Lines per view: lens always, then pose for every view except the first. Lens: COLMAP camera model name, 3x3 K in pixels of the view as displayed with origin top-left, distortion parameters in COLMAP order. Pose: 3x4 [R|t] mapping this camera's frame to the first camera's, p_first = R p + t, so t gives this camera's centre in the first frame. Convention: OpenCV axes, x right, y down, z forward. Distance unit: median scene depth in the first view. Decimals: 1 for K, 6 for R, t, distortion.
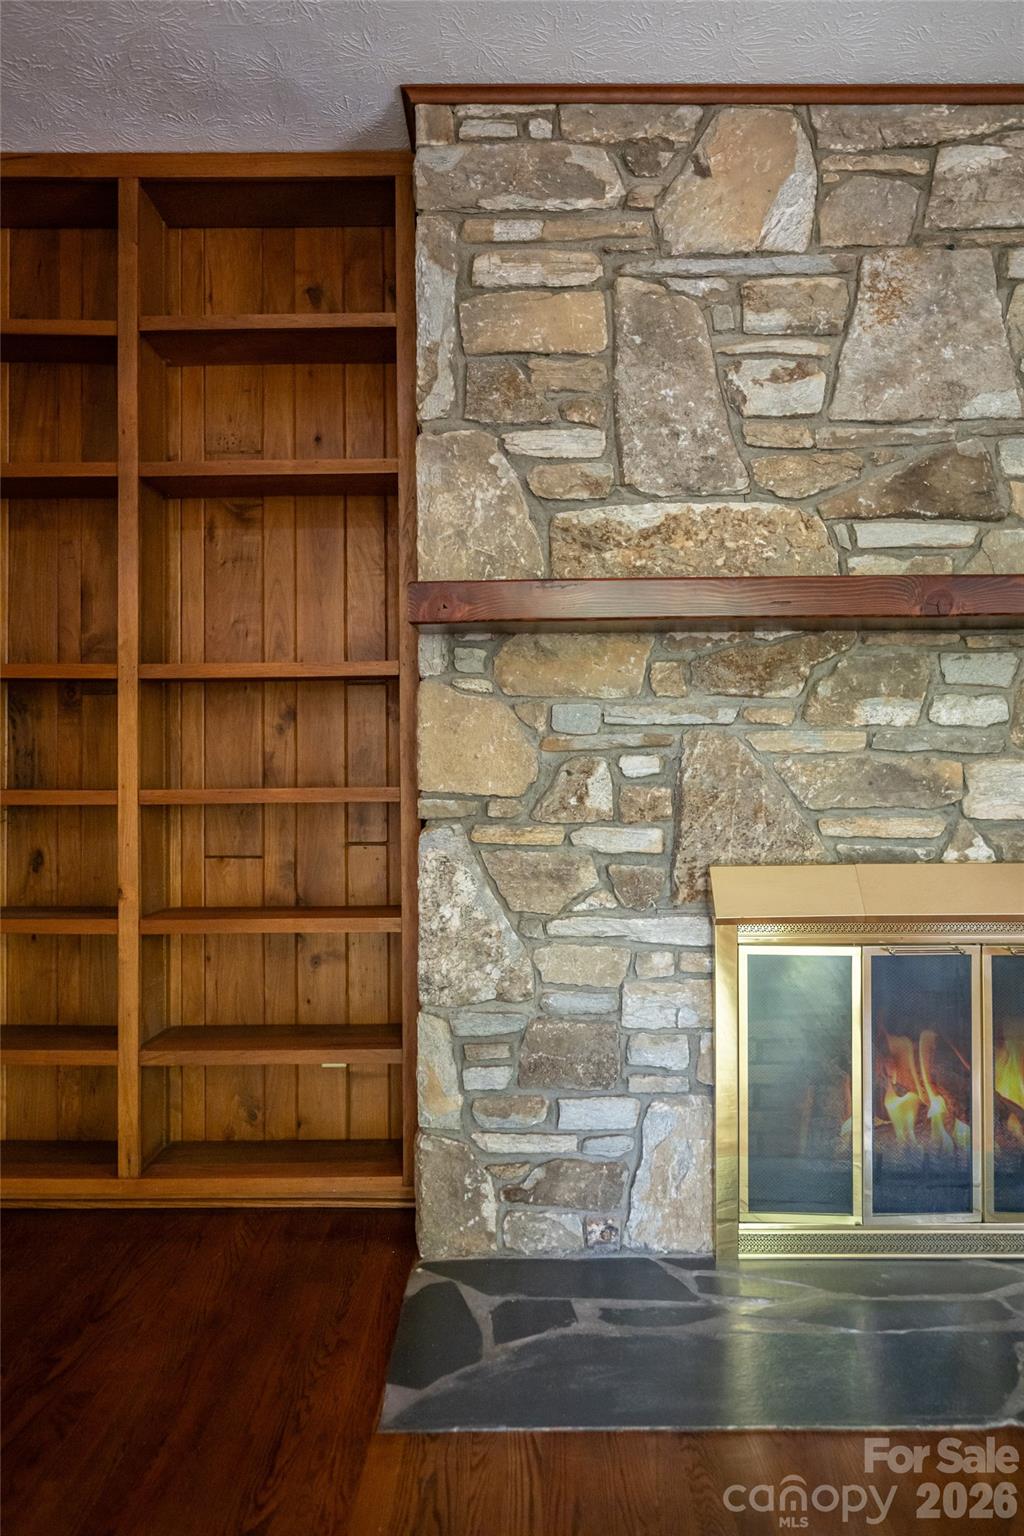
lens RADIAL K [[980.0, 0, 510.6], [0, 980.0, 770.5], [0, 0, 1]] dist [-0.005407, 0.000620]
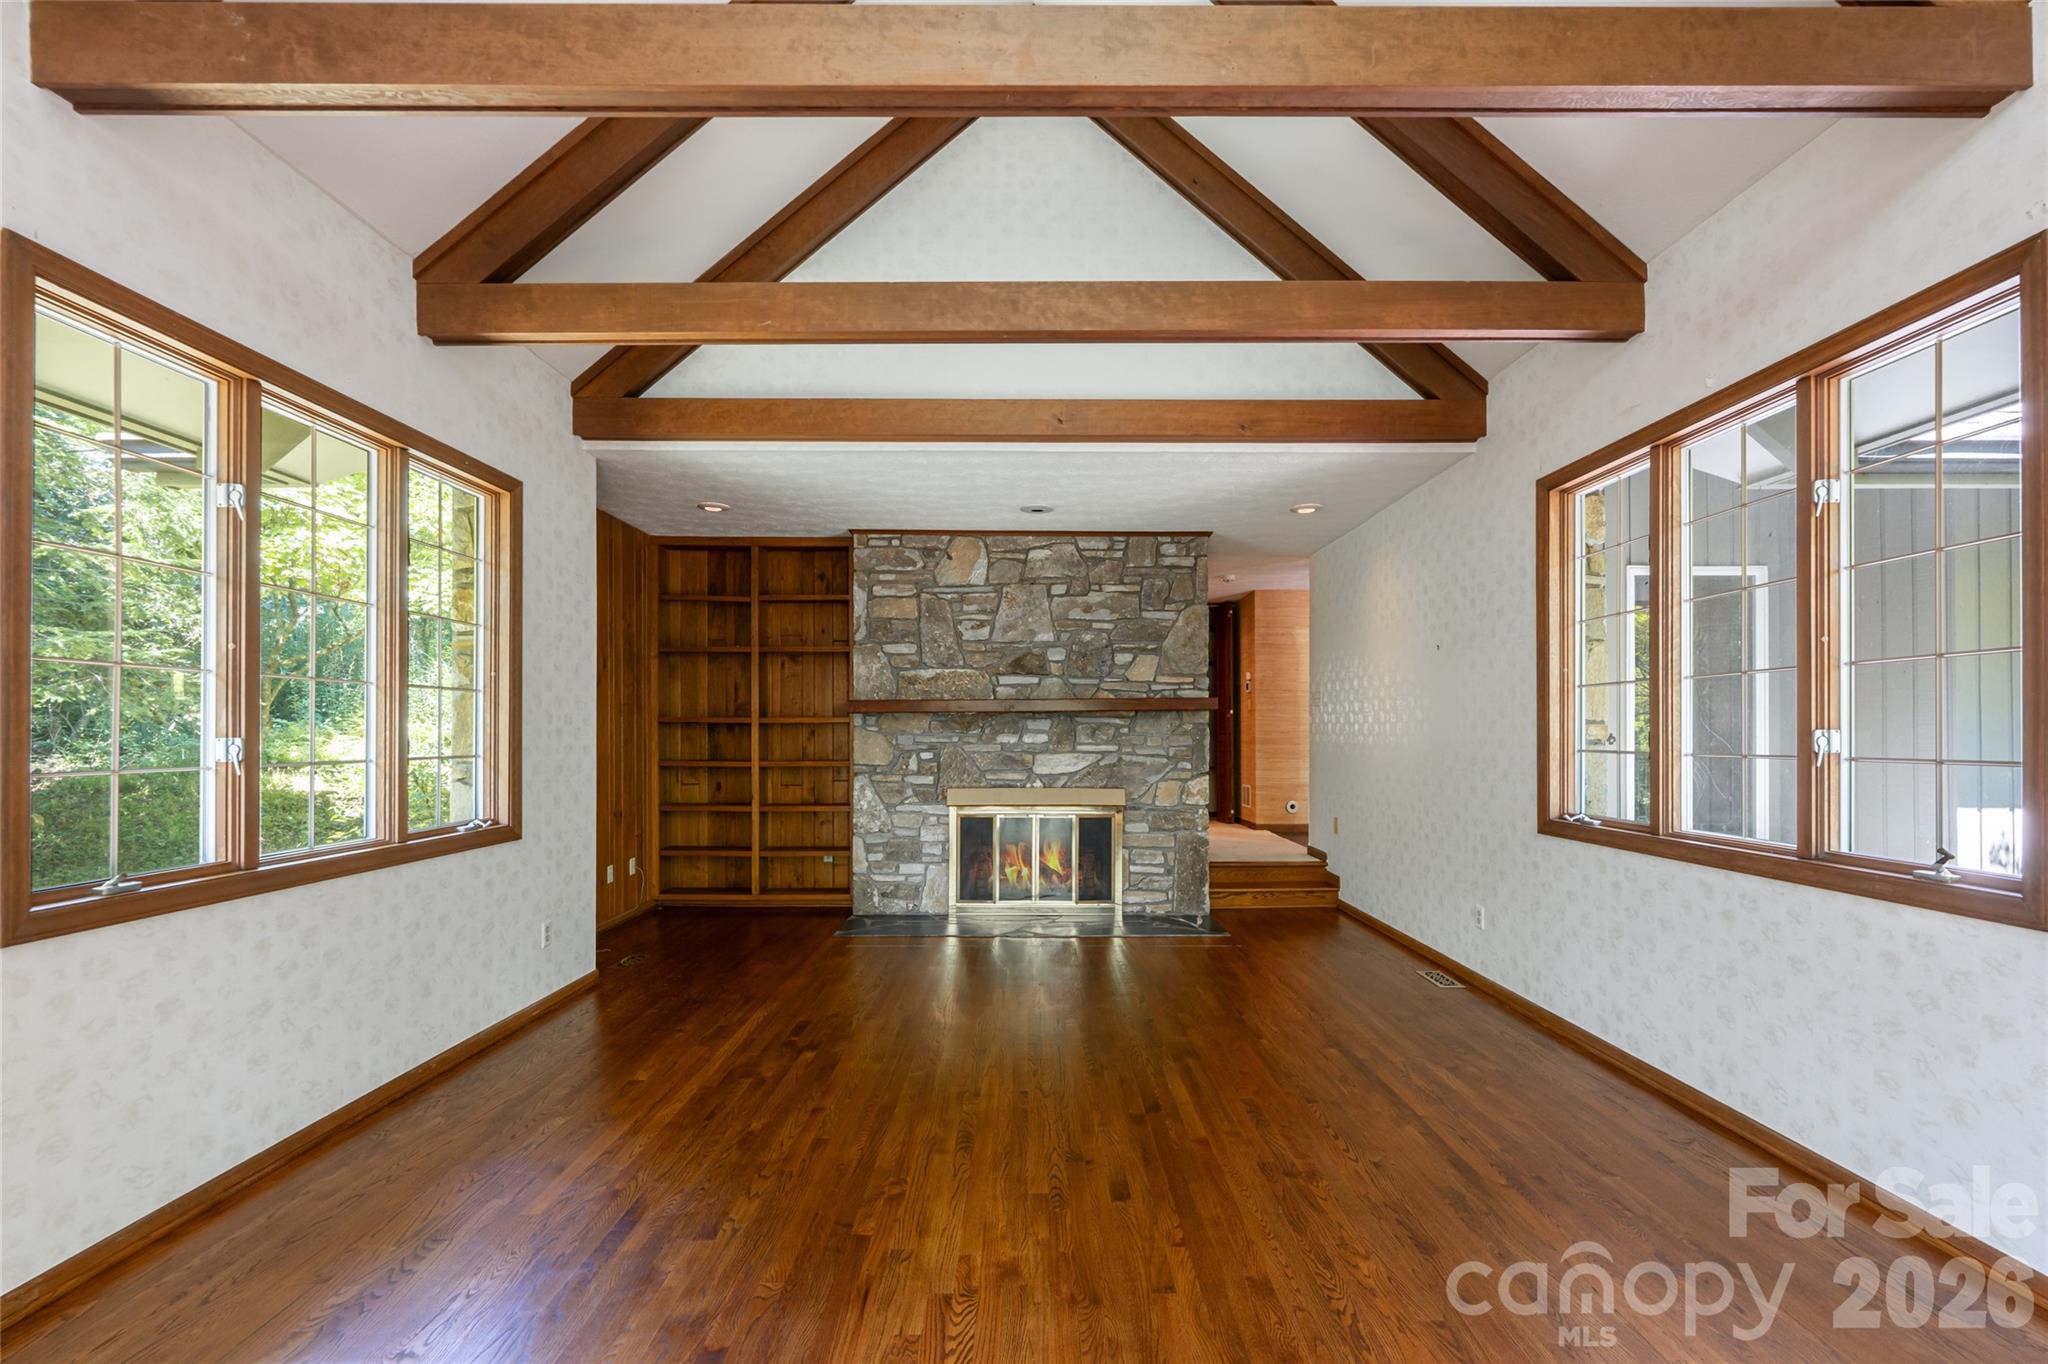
lens RADIAL K [[878.2, 0, 1052.5], [0, 878.2, 740.3], [0, 0, 1]] dist [0.000229, -0.000099]
pose [[0.999625, 0.006619, 0.026562, 0.448033], [-0.007136, 0.999786, 0.019413, -0.107707], [-0.026428, -0.019595, 0.999459, -1.730588]]
